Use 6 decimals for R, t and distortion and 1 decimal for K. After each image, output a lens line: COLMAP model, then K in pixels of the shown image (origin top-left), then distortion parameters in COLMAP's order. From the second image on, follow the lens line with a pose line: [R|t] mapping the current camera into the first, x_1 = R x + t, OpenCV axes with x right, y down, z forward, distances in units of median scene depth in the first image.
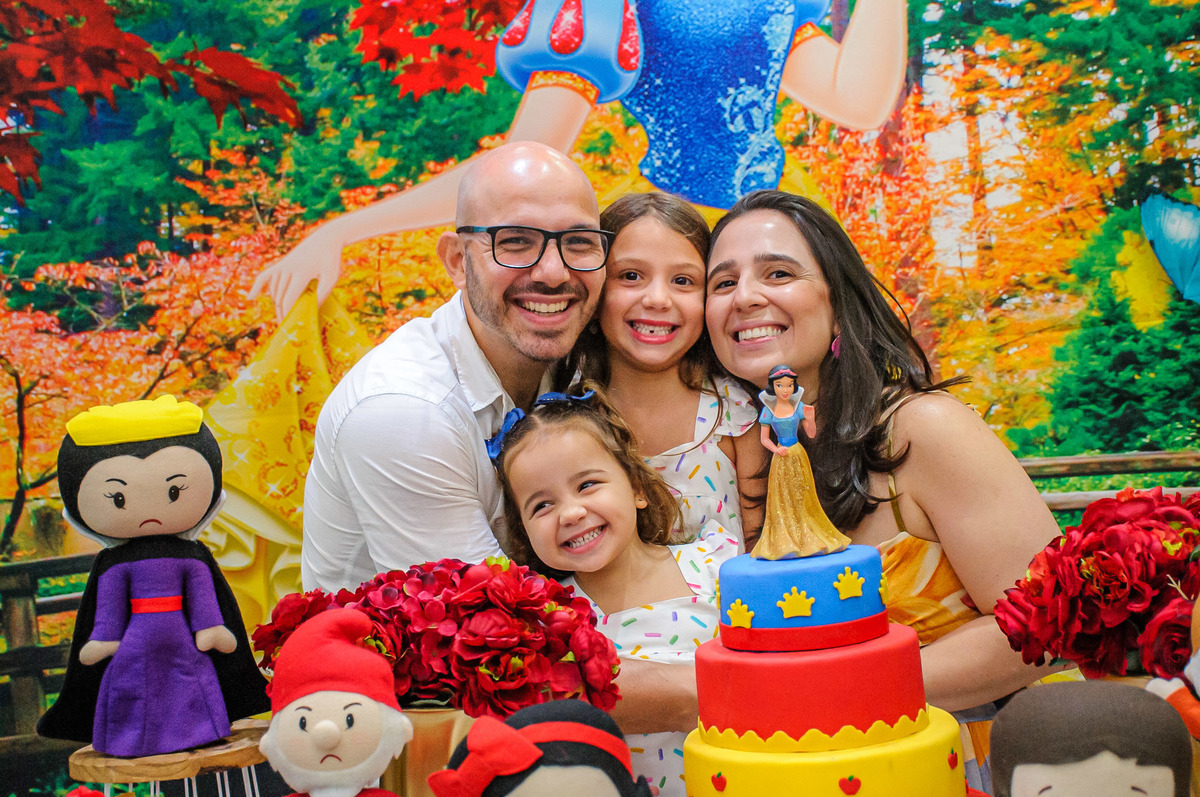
lens RADIAL K [[1940.6, 0, 598.6], [0, 1940.6, 407.9], [0, 0, 1]] dist [0.284602, 0.000000]
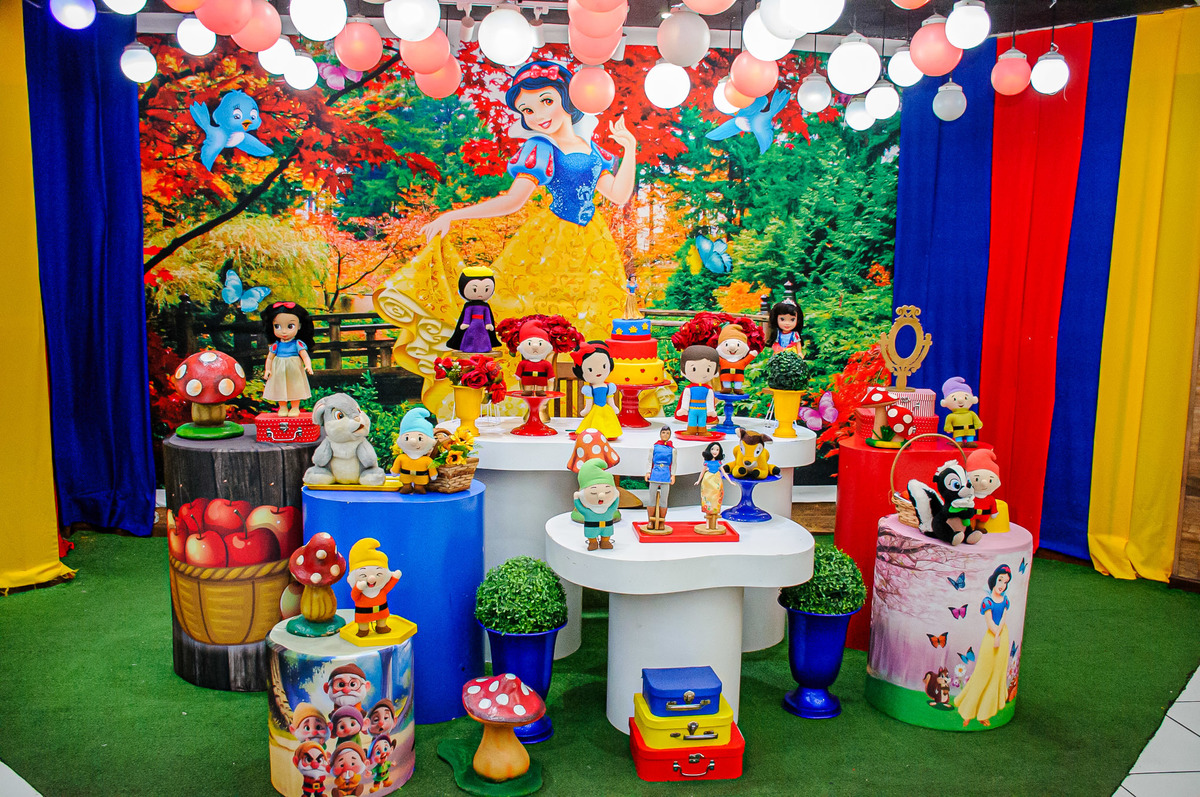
lens RADIAL K [[978.4, 0, 602.4], [0, 978.4, 396.8], [0, 0, 1]] dist [-0.107888, -0.002450]
pose [[0.967859, 0.073229, 0.240598, -0.252191], [-0.096874, 0.991403, 0.087952, 0.034464], [-0.232089, -0.108433, 0.966632, -0.576317]]
